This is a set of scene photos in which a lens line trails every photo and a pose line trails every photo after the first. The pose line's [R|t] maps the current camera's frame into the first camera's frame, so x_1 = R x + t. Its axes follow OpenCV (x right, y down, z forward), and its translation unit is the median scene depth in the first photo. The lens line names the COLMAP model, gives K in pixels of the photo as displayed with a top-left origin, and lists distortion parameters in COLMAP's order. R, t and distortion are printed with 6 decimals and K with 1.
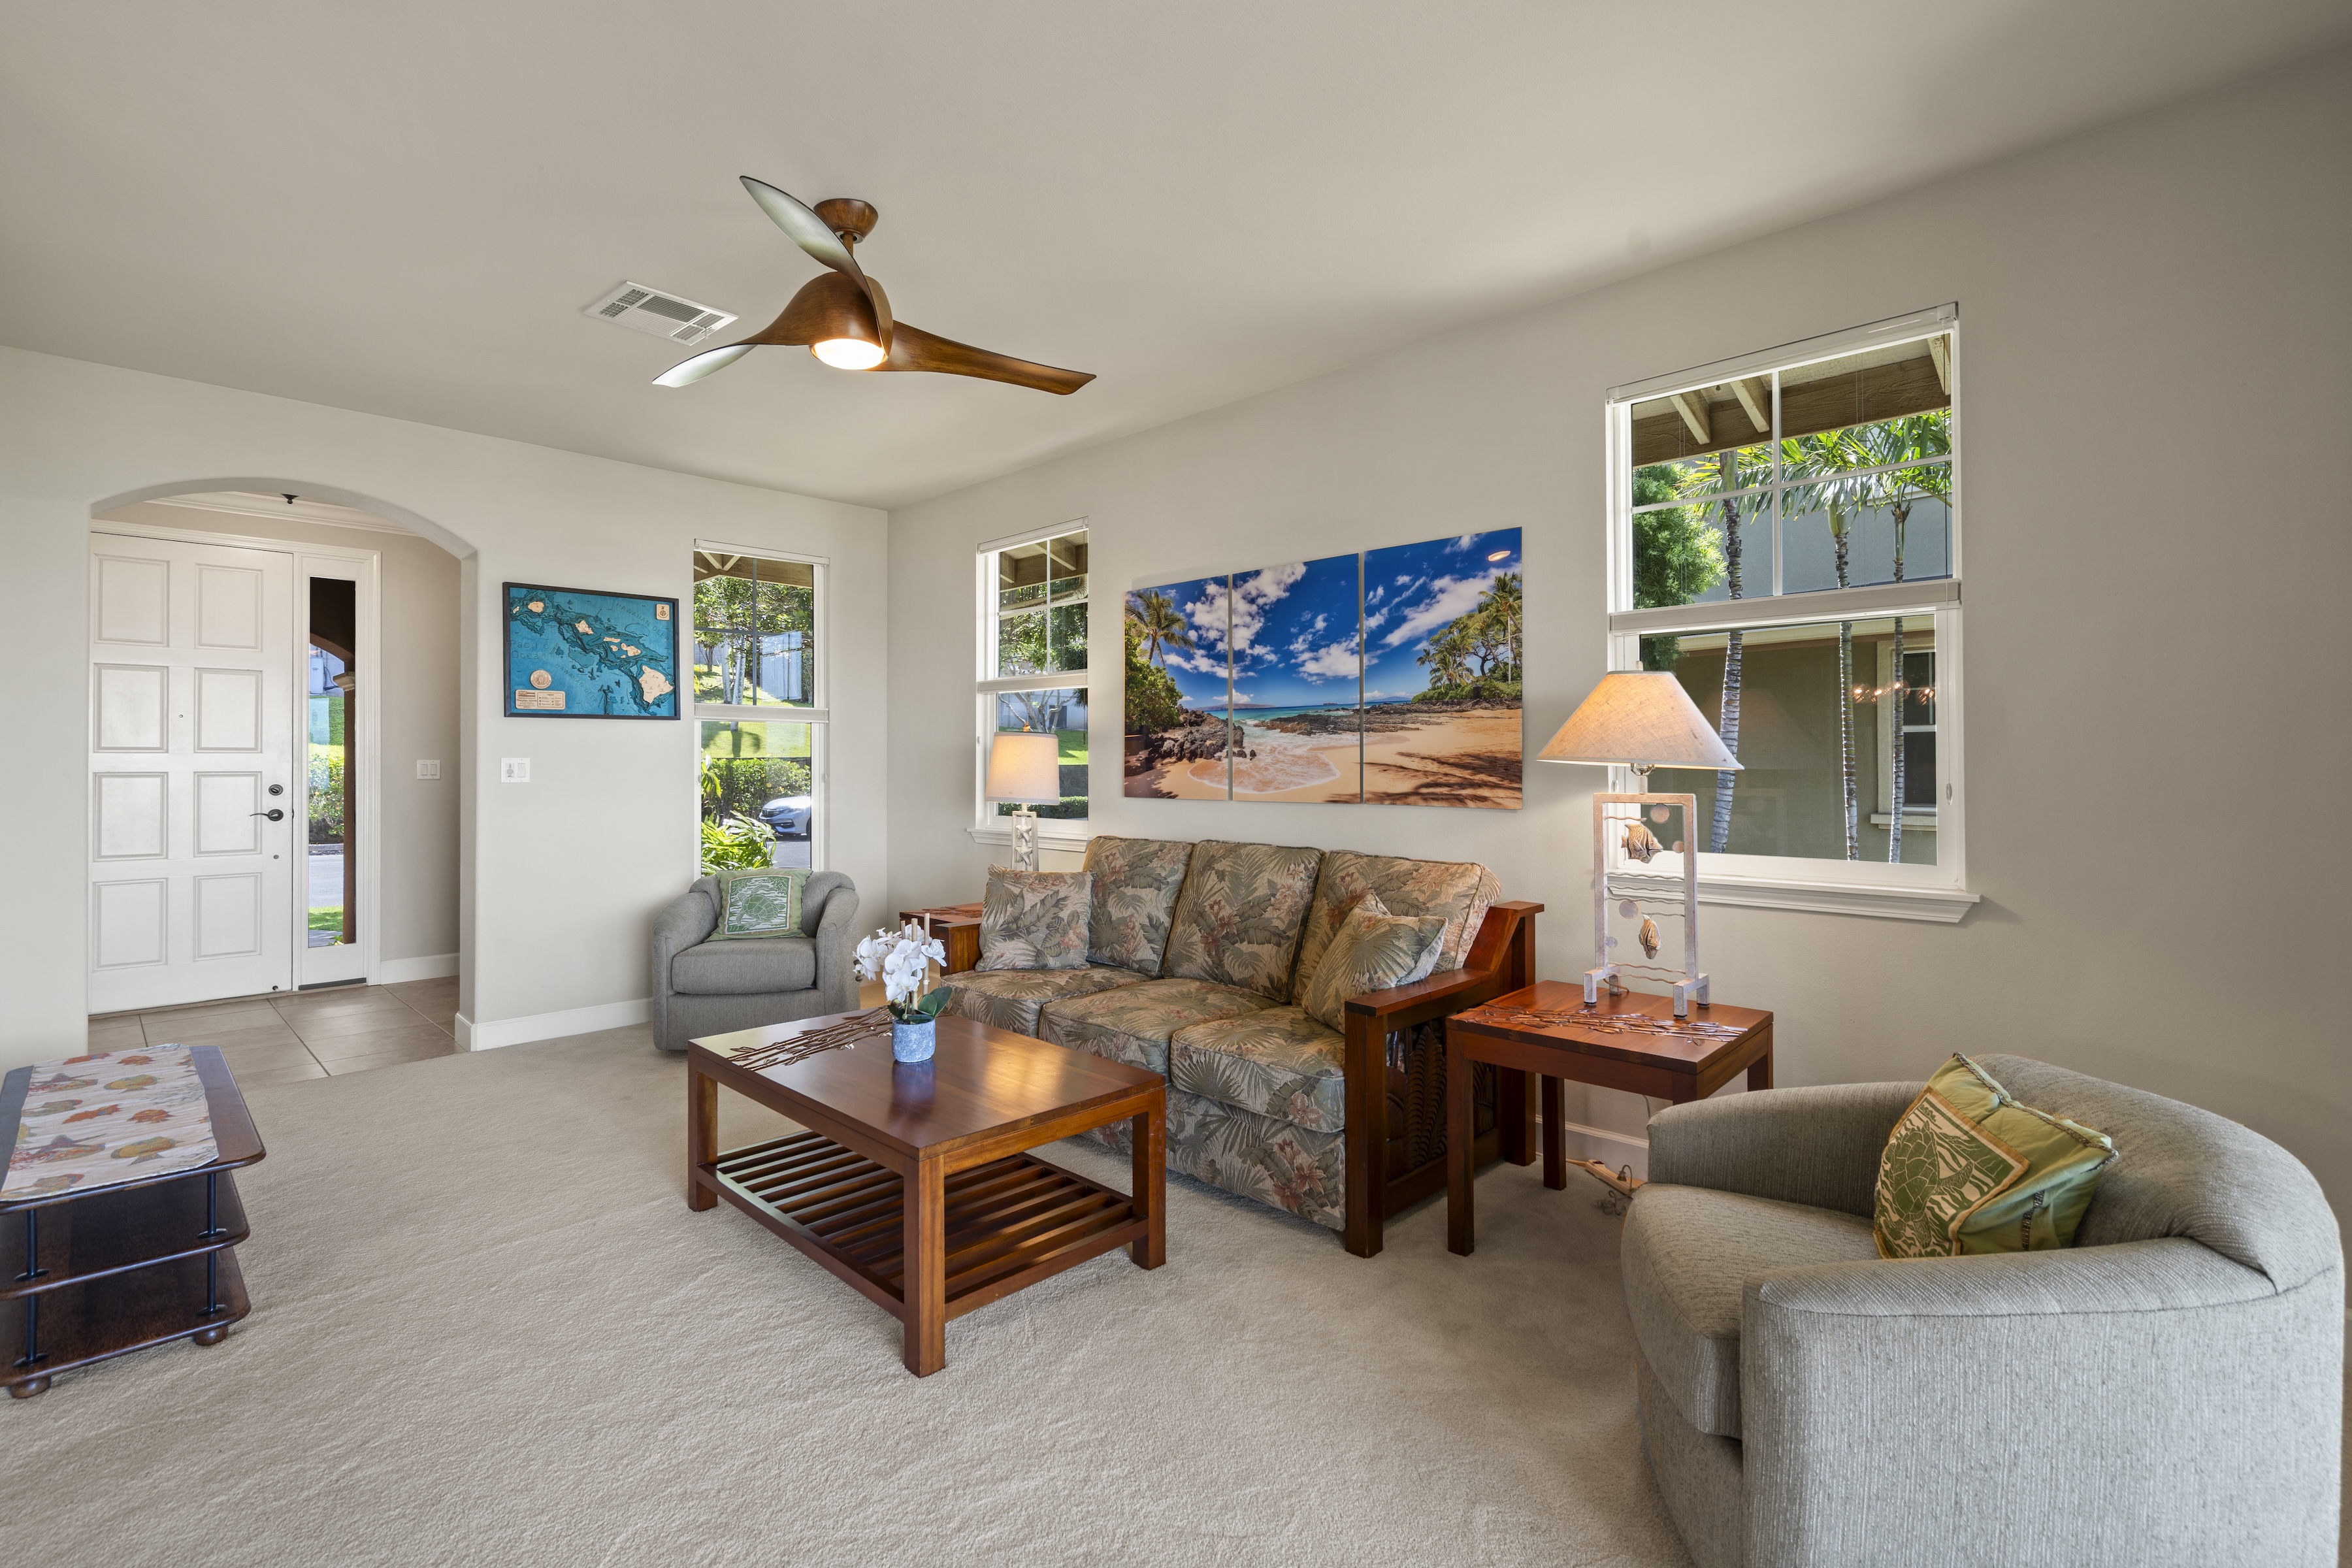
lens RADIAL K [[1069.5, 0, 1173.2], [0, 1069.5, 760.6], [0, 0, 1]] dist [-0.004312, 0.002673]
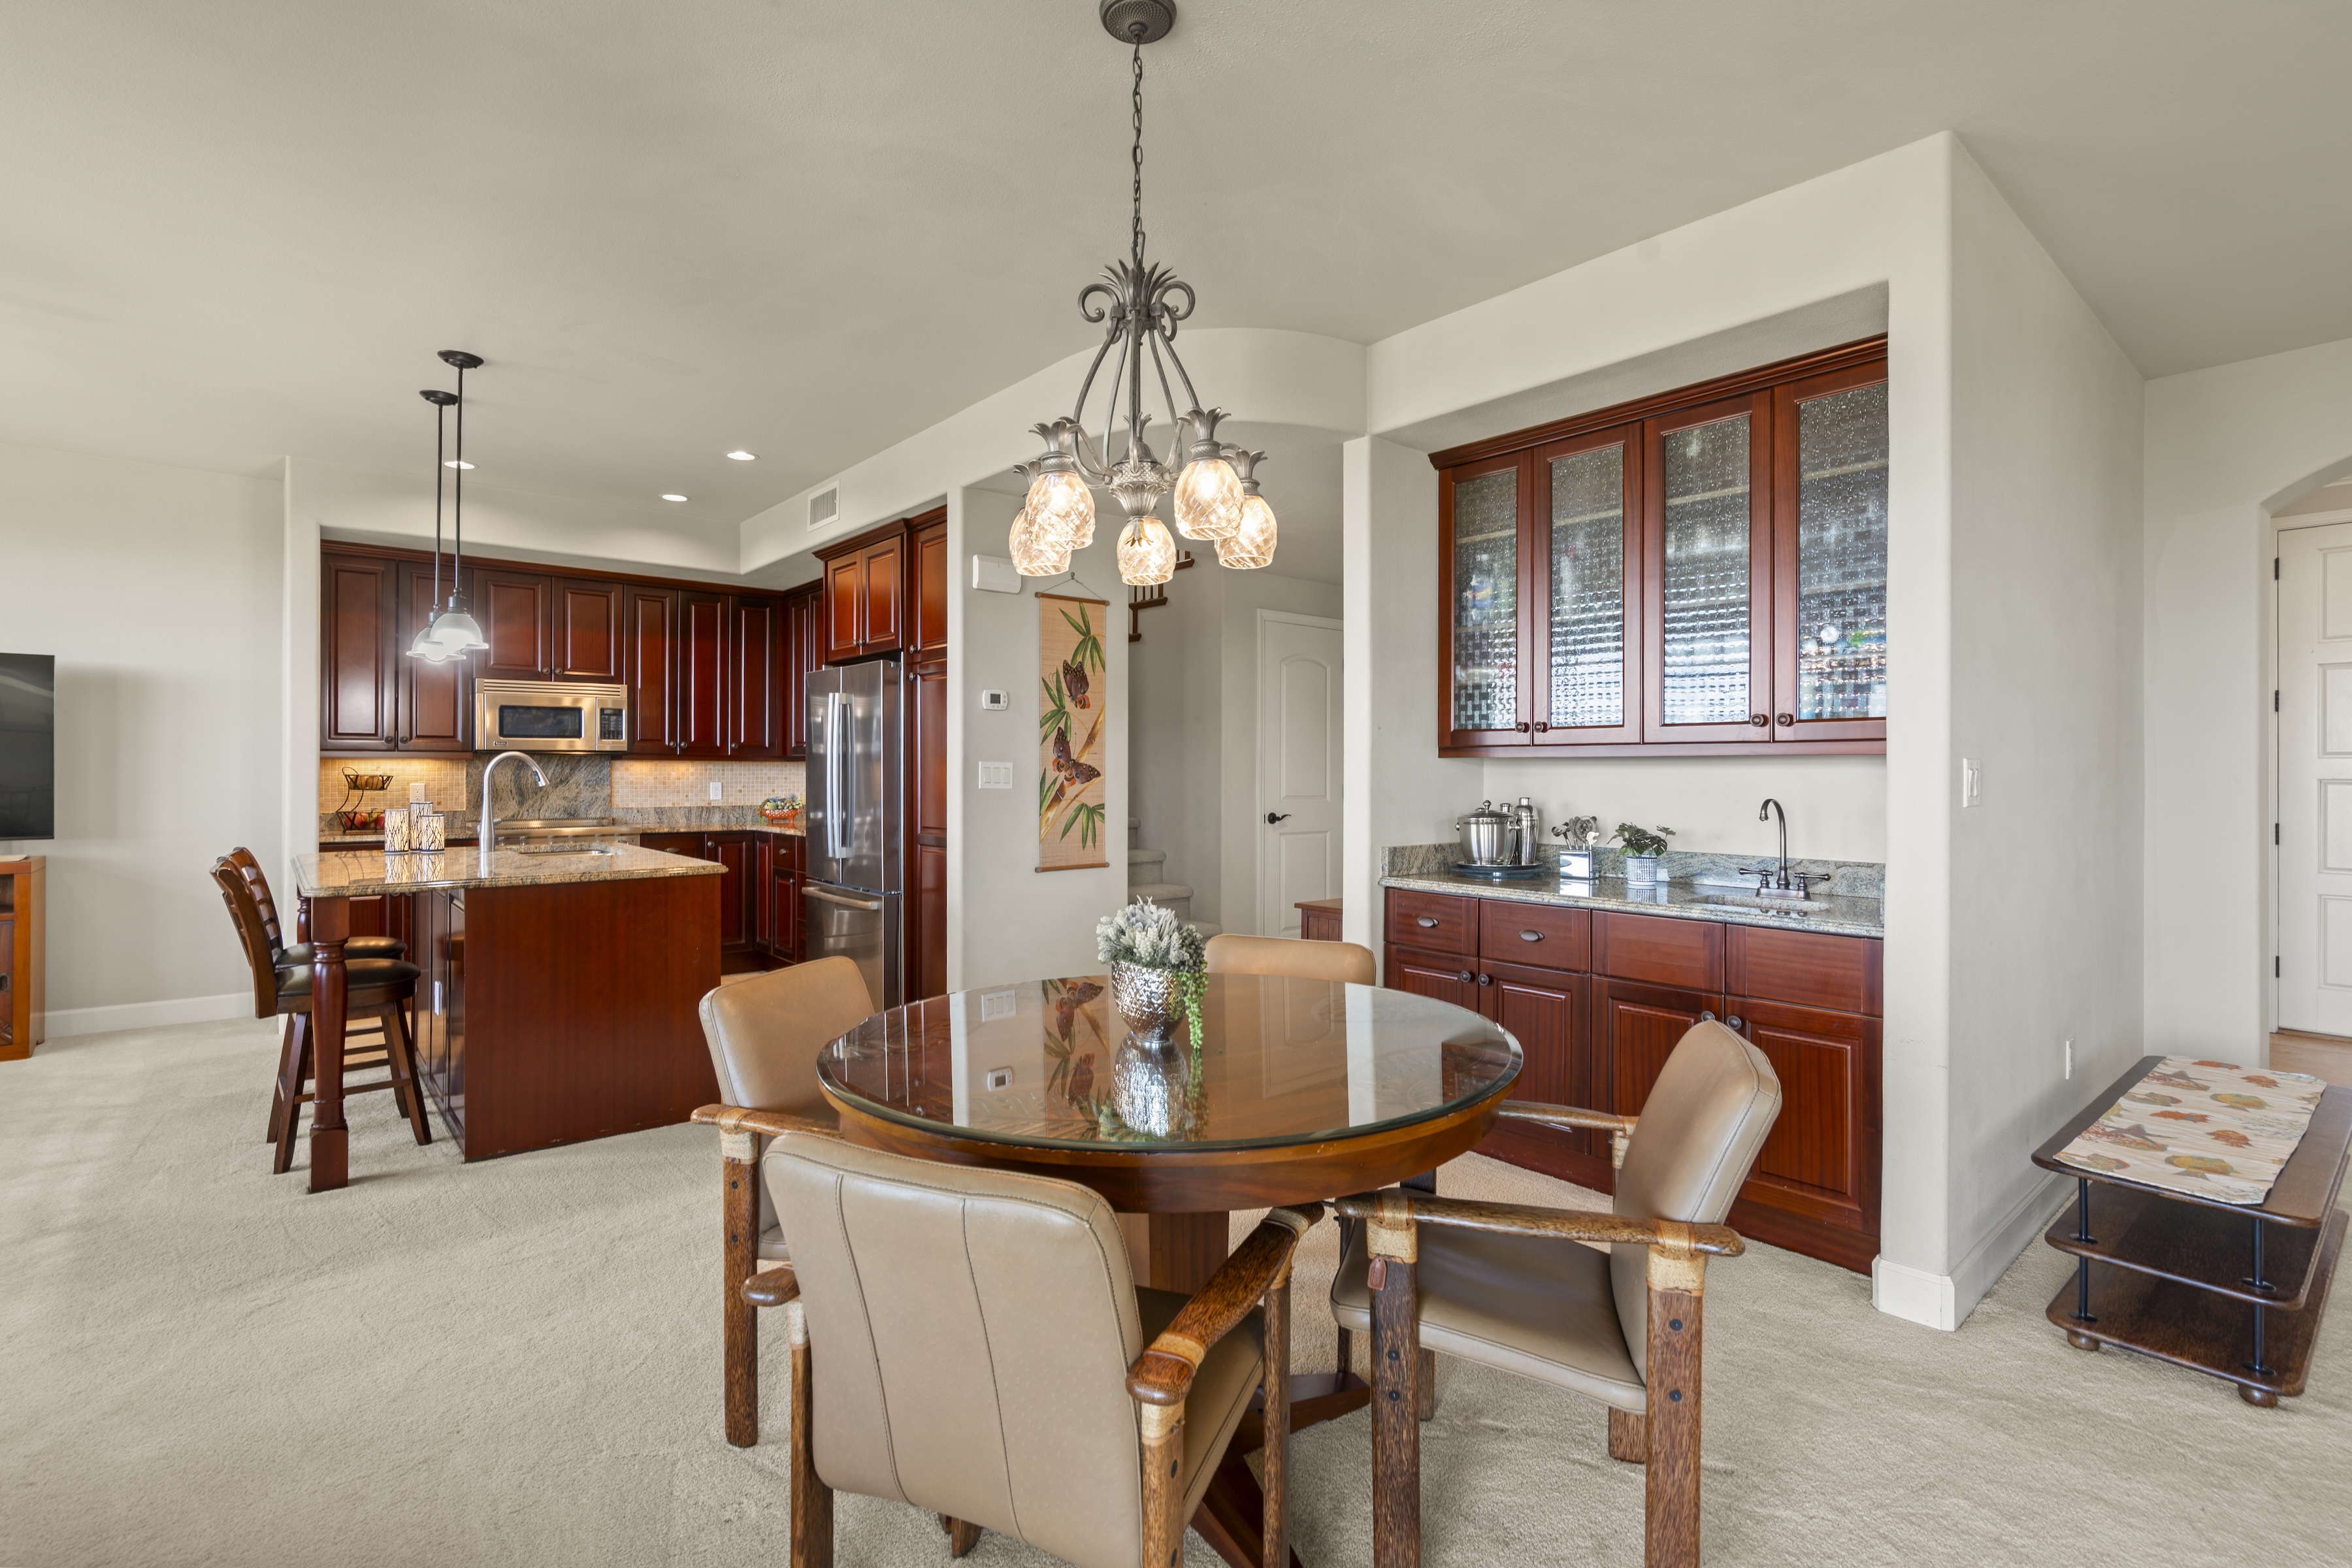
lens RADIAL K [[1069.5, 0, 1162.6], [0, 1069.5, 777.0], [0, 0, 1]] dist [-0.004312, 0.002673]
pose [[-0.095078, 0.006454, -0.995449, 0.053893], [0.001866, 0.999978, 0.006305, 0.001578], [0.995468, -0.001258, -0.095088, 0.091313]]
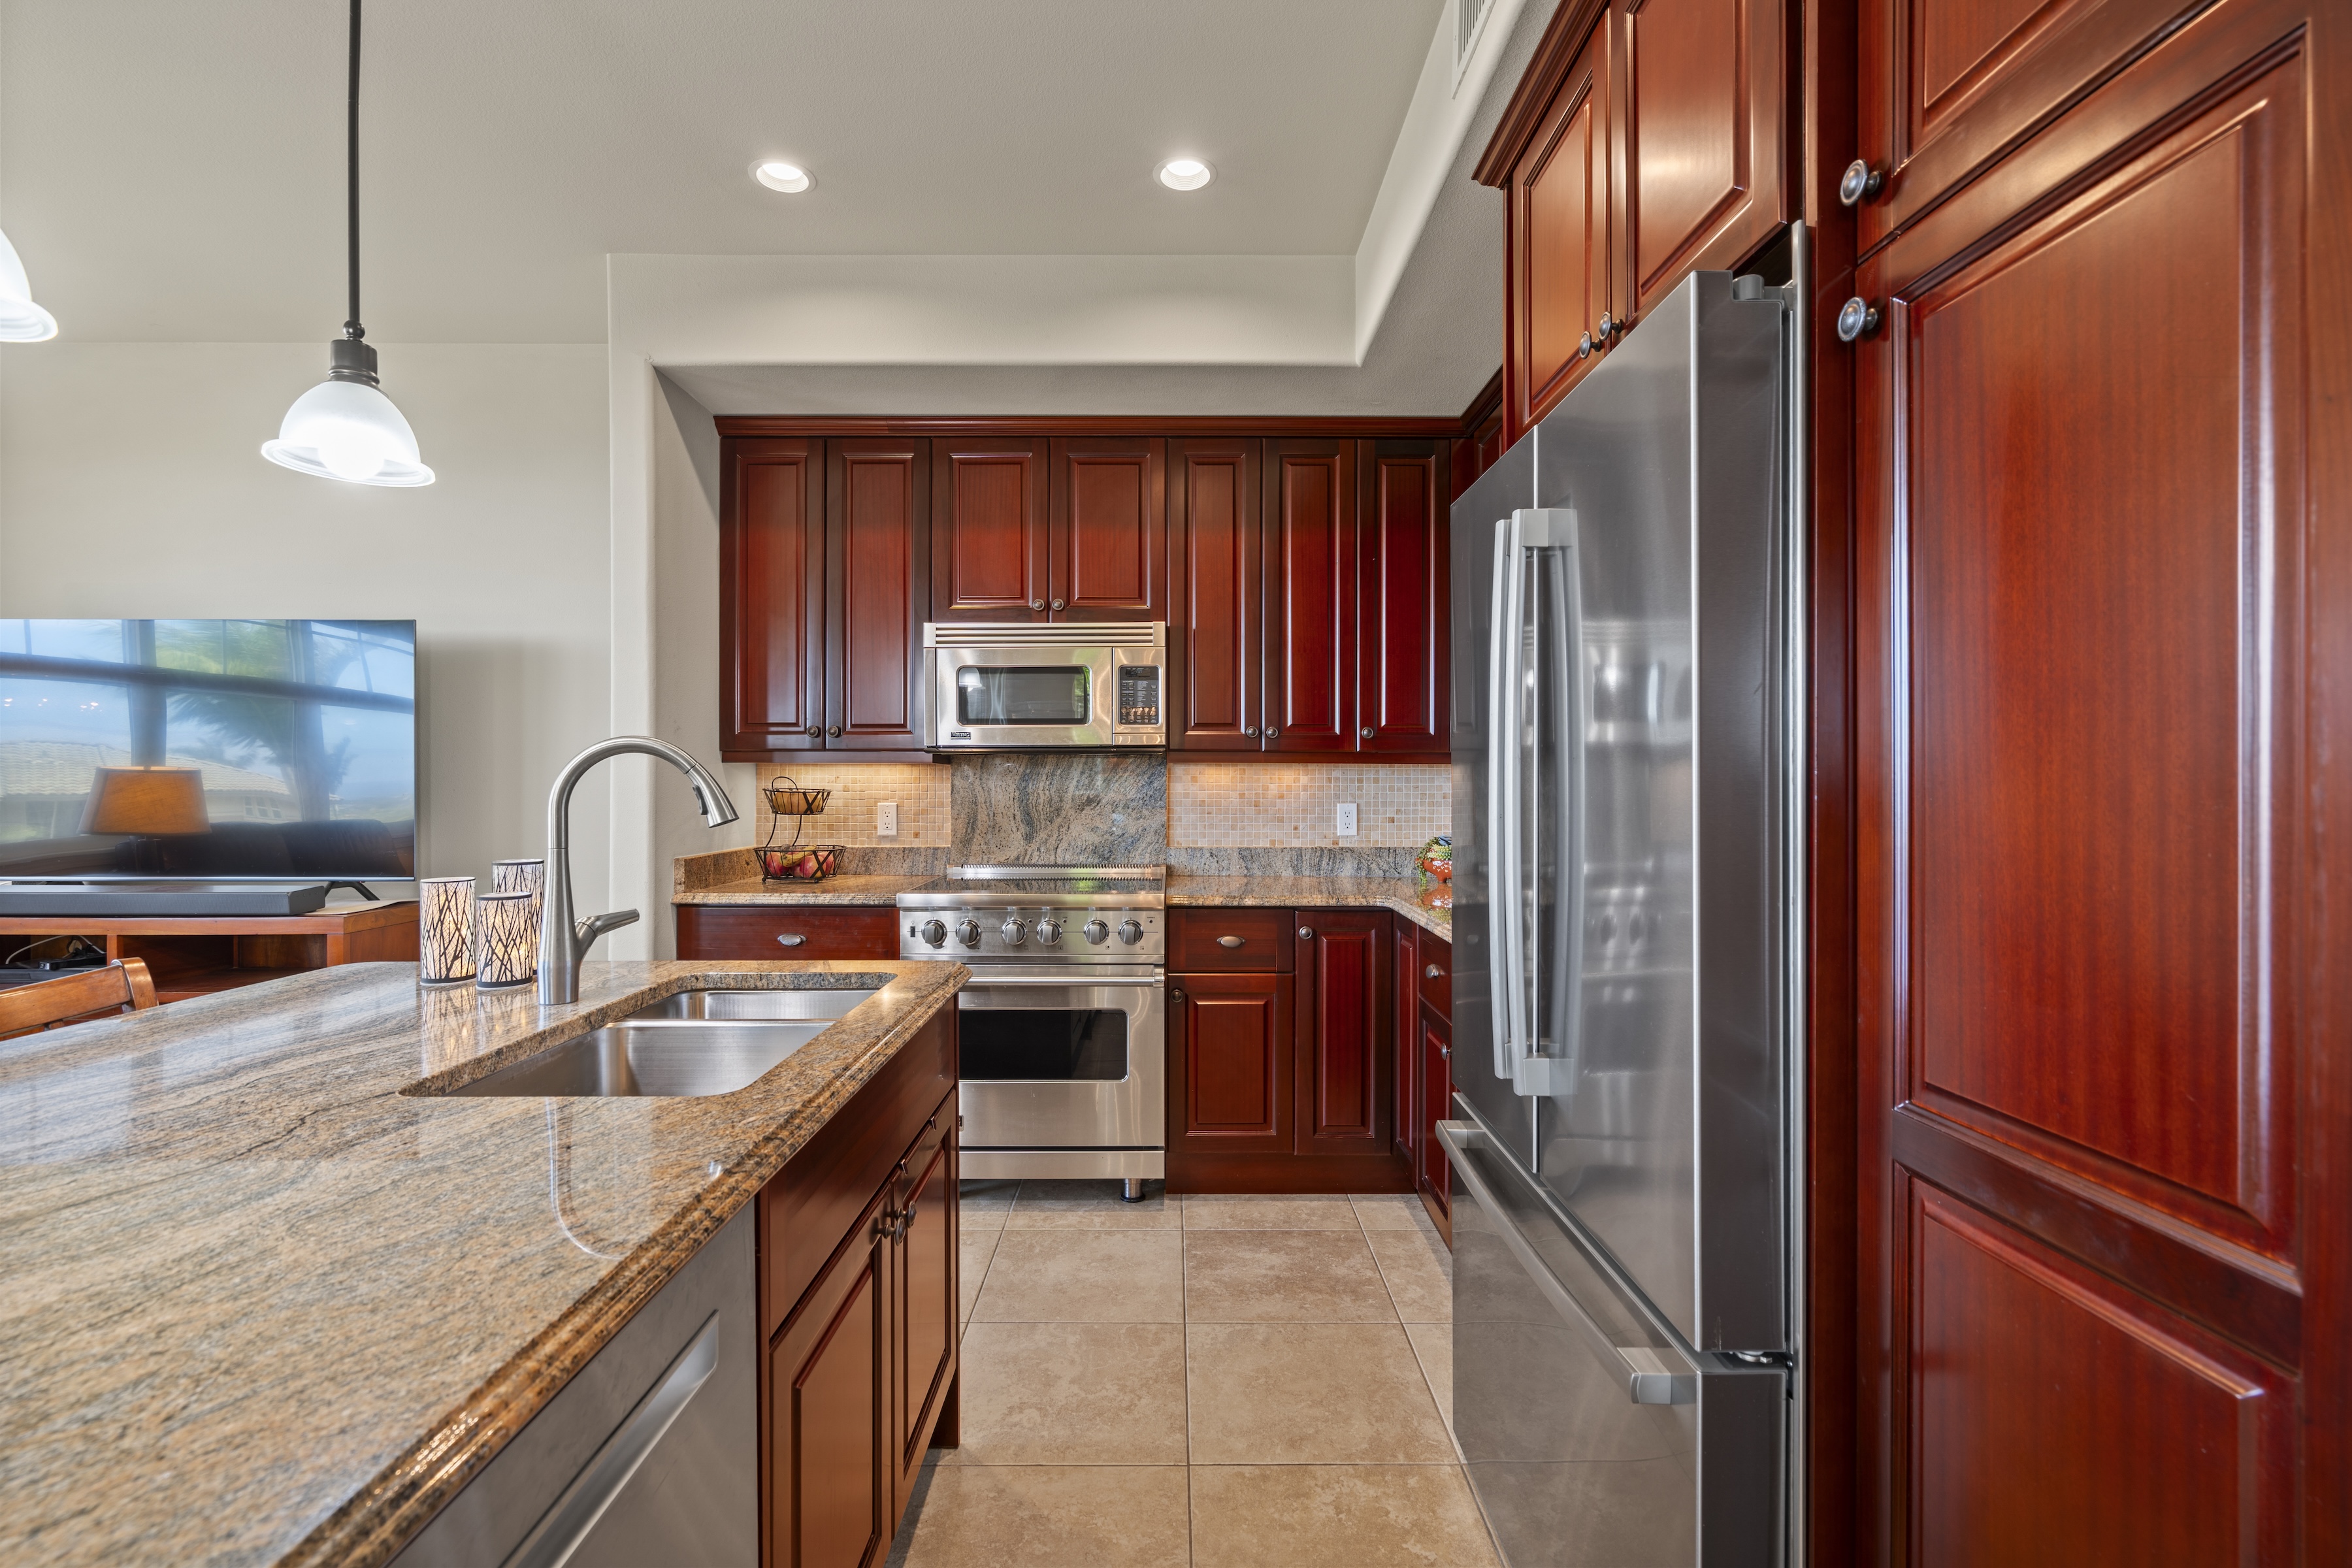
lens RADIAL K [[1069.5, 0, 1181.8], [0, 1069.5, 779.9], [0, 0, 1]] dist [-0.004312, 0.002673]
pose [[-0.704439, 0.003945, -0.709754, -0.828385], [0.004117, 0.999990, 0.001472, -0.002265], [0.709753, -0.001885, -0.704448, -0.237100]]
